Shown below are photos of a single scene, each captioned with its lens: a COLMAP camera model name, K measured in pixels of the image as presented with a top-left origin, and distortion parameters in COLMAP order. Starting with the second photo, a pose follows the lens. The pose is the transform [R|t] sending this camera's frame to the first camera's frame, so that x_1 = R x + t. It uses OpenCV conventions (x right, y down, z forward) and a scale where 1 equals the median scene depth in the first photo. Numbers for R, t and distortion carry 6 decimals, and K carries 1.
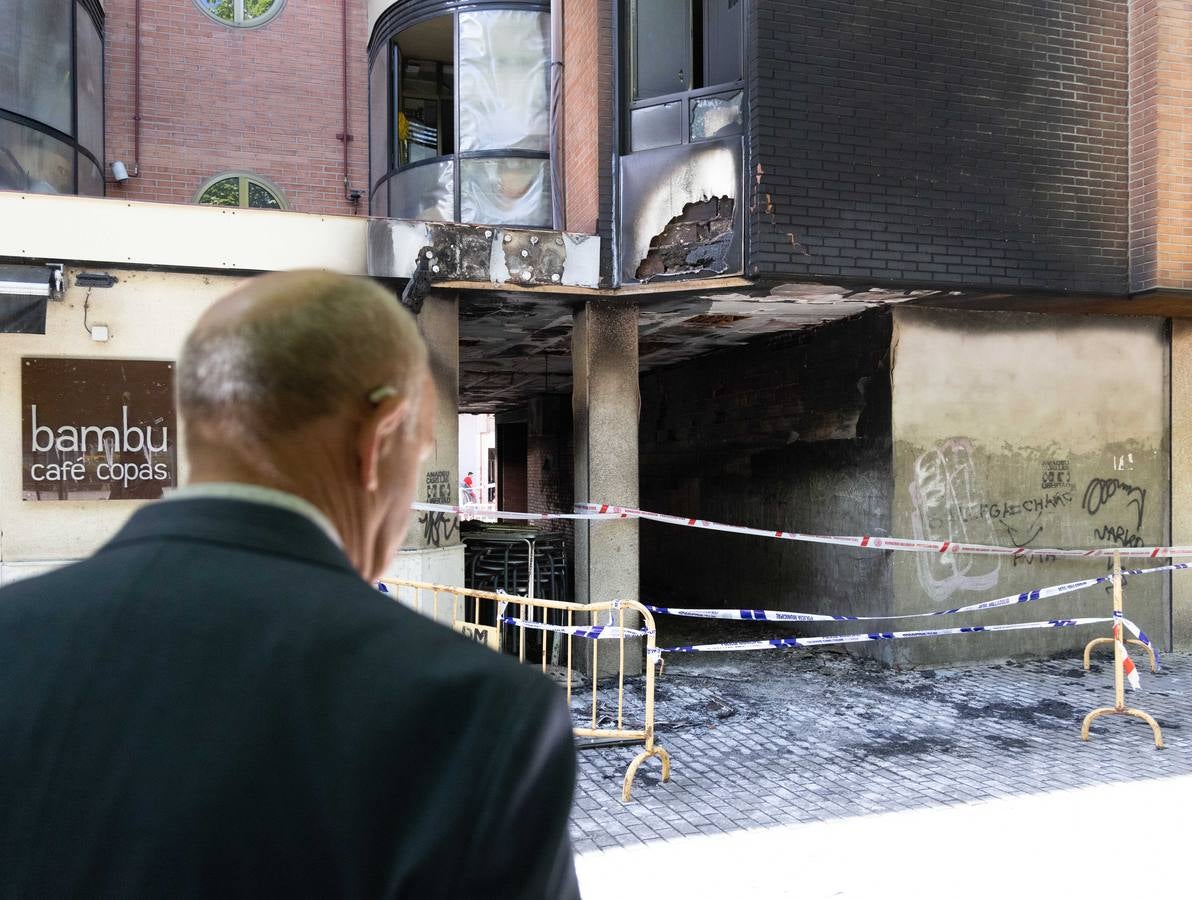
lens RADIAL K [[936.9, 0, 582.0], [0, 936.9, 477.4], [0, 0, 1]] dist [0.001652, -0.000597]
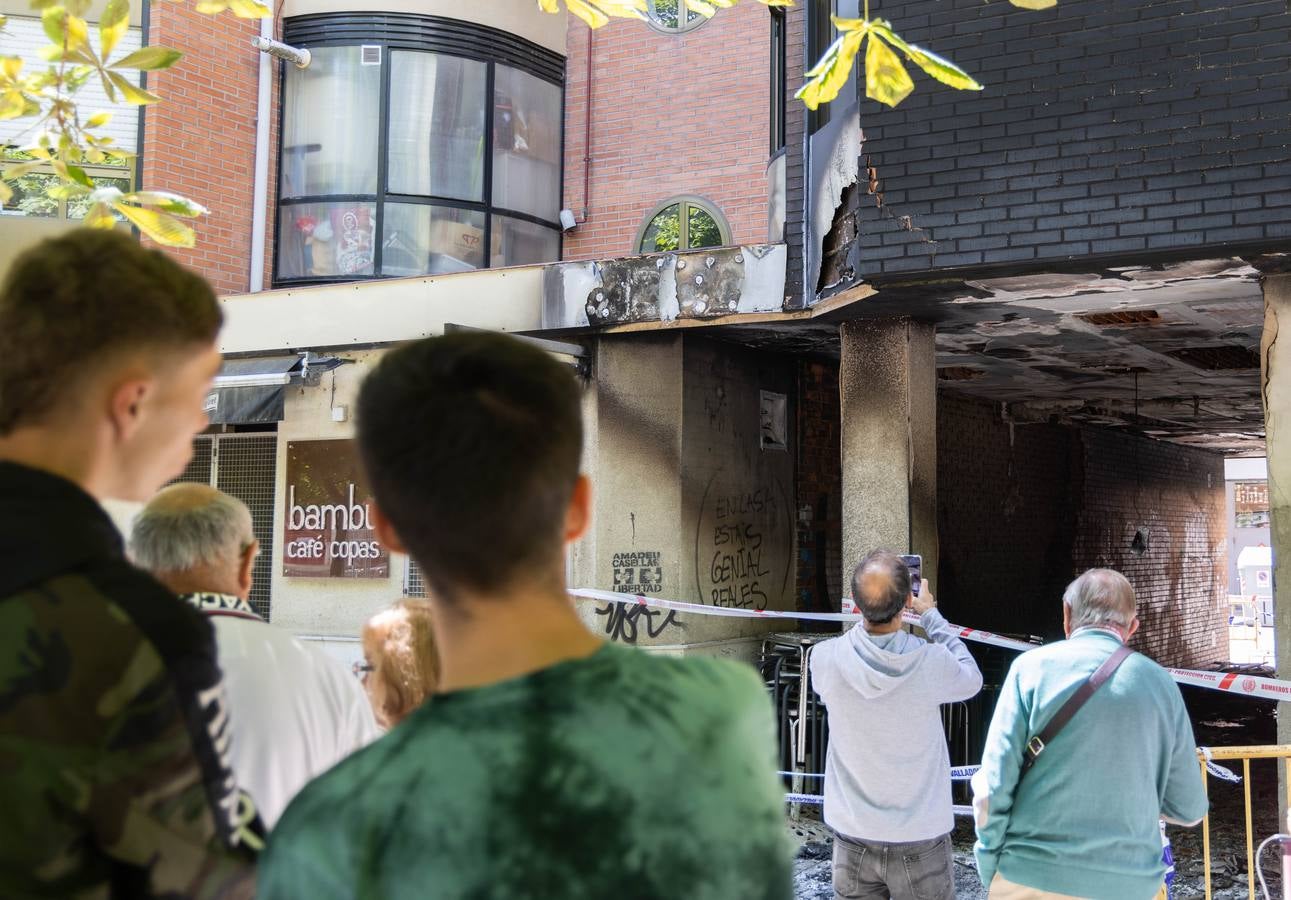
lens RADIAL K [[1509.7, 0, 841.4], [0, 1509.7, 389.0], [0, 0, 1]] dist [-0.009742, -0.007614]
pose [[0.731757, -0.062610, -0.678684, 0.873859], [-0.010015, 0.994676, -0.102559, -0.014768], [0.681492, 0.081846, 0.727234, 0.147998]]
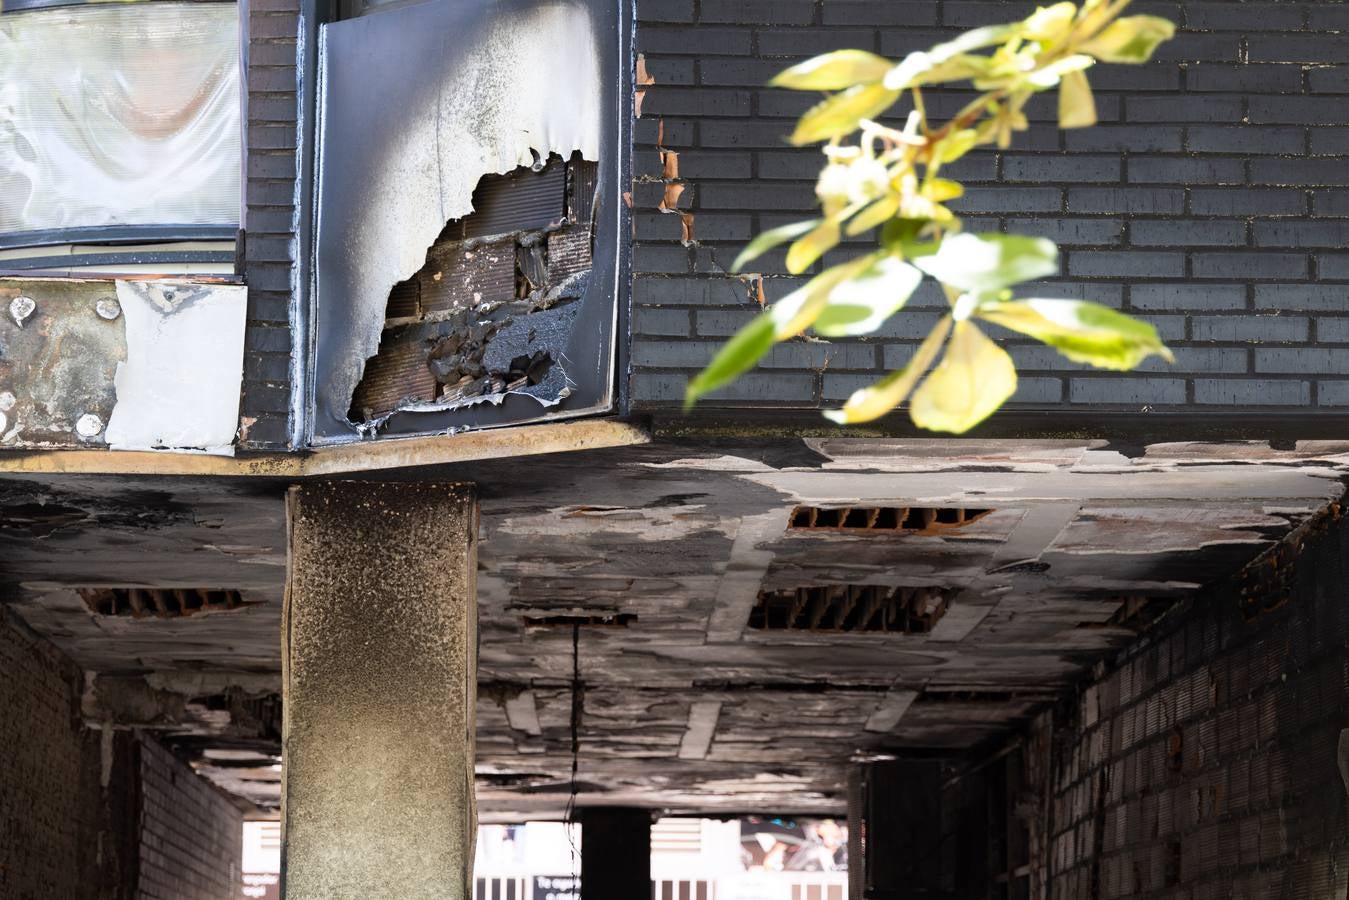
lens RADIAL K [[4253.8, 0, 754.4], [0, 4253.8, 471.2], [0, 0, 1]] dist [-0.028970, -0.009687]
pose [[0.969023, -0.020797, -0.246095, 0.515383], [-0.014360, 0.990018, -0.140206, -0.006641], [0.246554, 0.139396, 0.959052, -0.272855]]
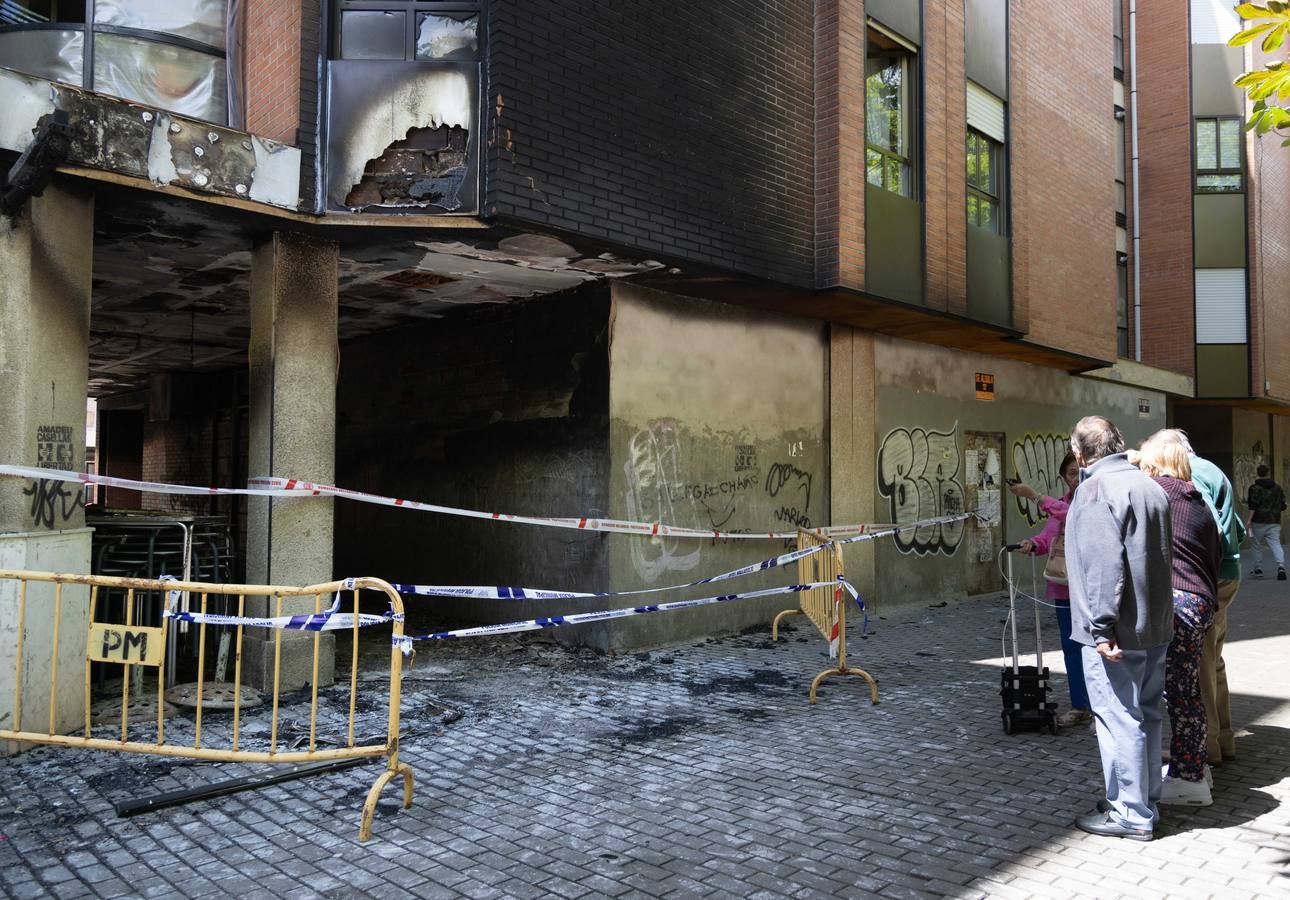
lens RADIAL K [[918.8, 0, 667.8], [0, 918.8, 448.5], [0, 0, 1]] dist [0.006142, 0.000233]
pose [[0.888201, 0.026582, 0.458685, -0.058071], [-0.005927, 0.998905, -0.046413, 0.041126], [-0.459417, 0.038505, 0.887386, 0.142872]]
